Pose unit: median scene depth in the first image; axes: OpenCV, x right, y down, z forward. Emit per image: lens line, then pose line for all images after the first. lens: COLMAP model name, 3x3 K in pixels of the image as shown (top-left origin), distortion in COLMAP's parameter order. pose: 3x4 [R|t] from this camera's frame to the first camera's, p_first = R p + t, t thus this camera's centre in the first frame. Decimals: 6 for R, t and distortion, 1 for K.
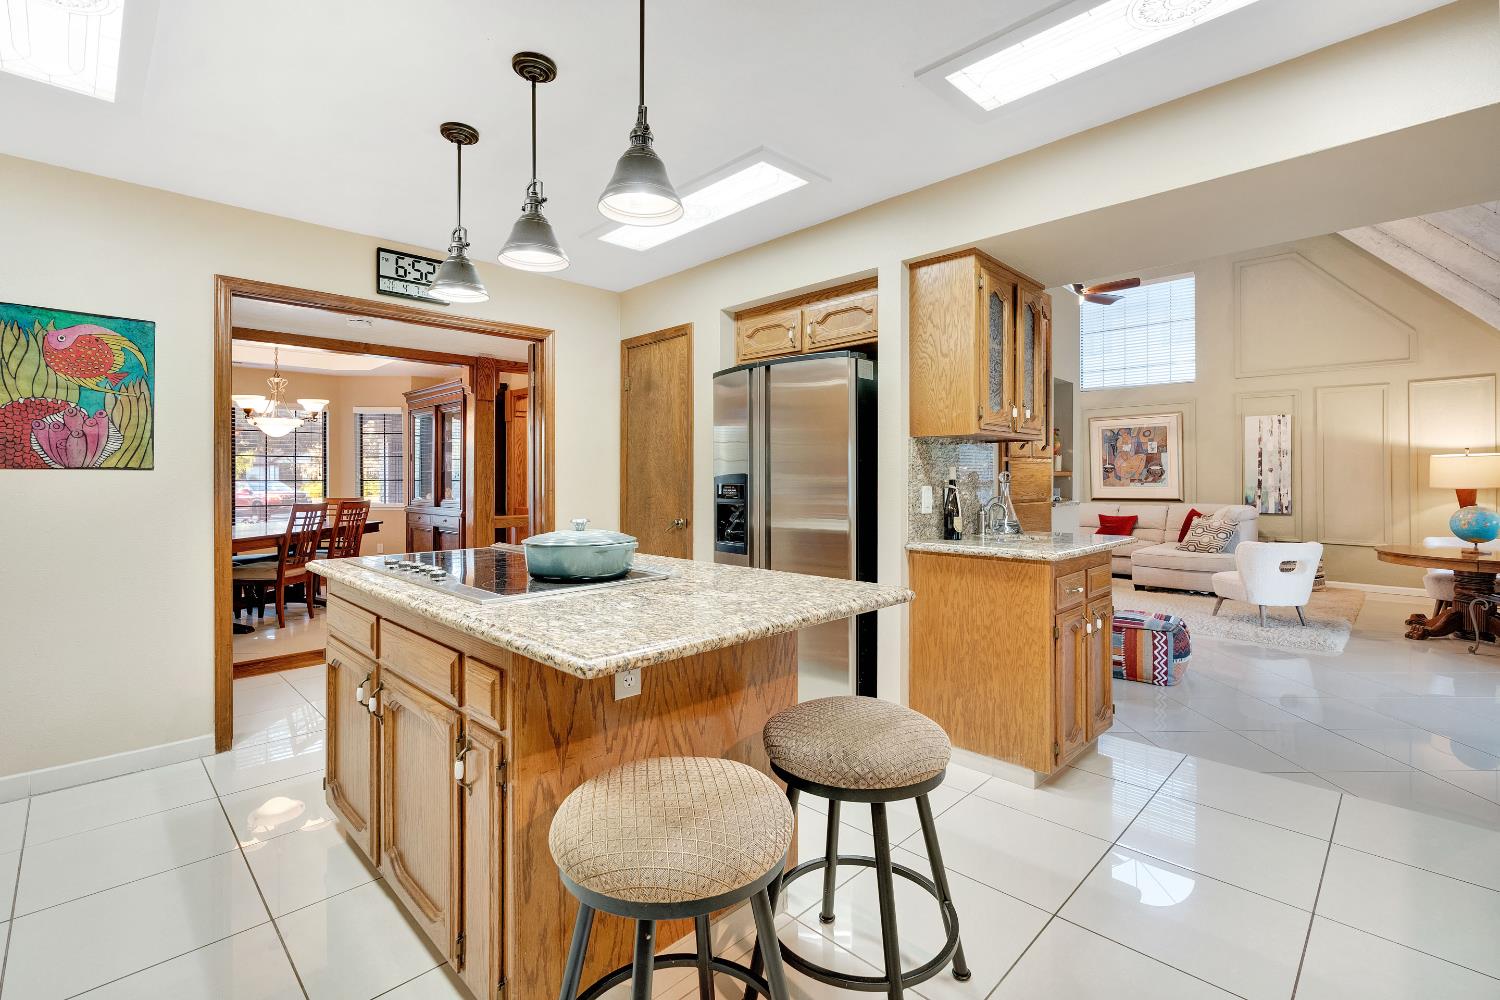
lens RADIAL K [[685.8, 0, 747.7], [0, 685.8, 475.4], [0, 0, 1]] dist [-0.002415, 0.000385]
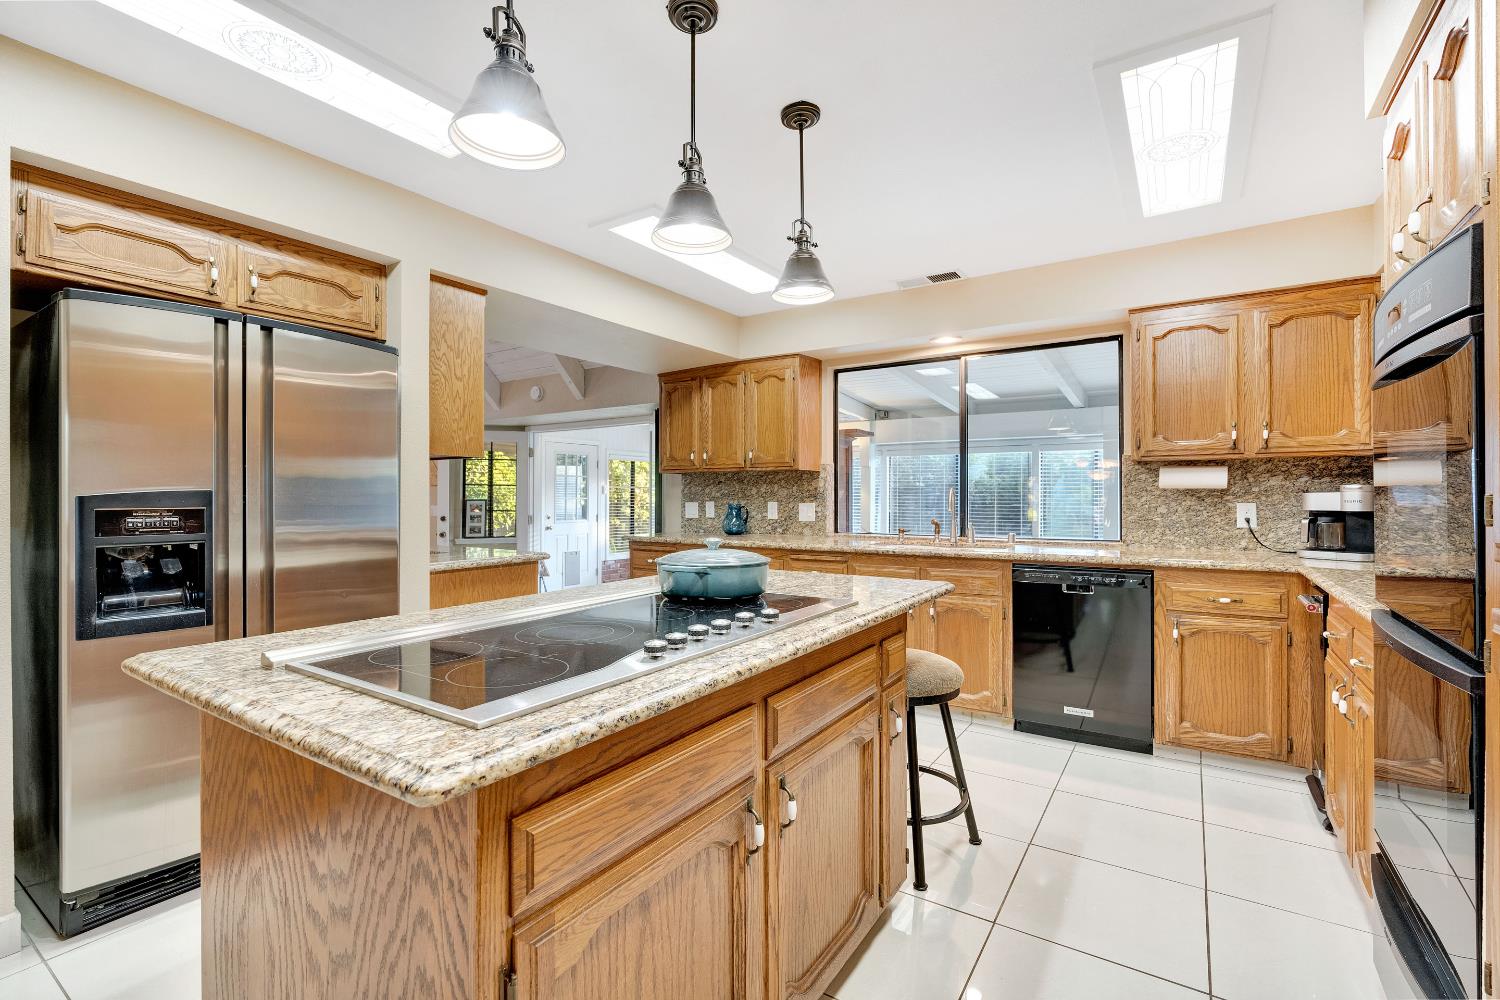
lens RADIAL K [[685.8, 0, 746.6], [0, 685.8, 496.4], [0, 0, 1]] dist [-0.002415, 0.000385]
pose [[-0.202558, 0.000527, 0.979270, -0.715465], [-0.004233, 0.999990, -0.001414, 0.002075], [-0.979261, -0.004432, -0.202553, 0.685663]]
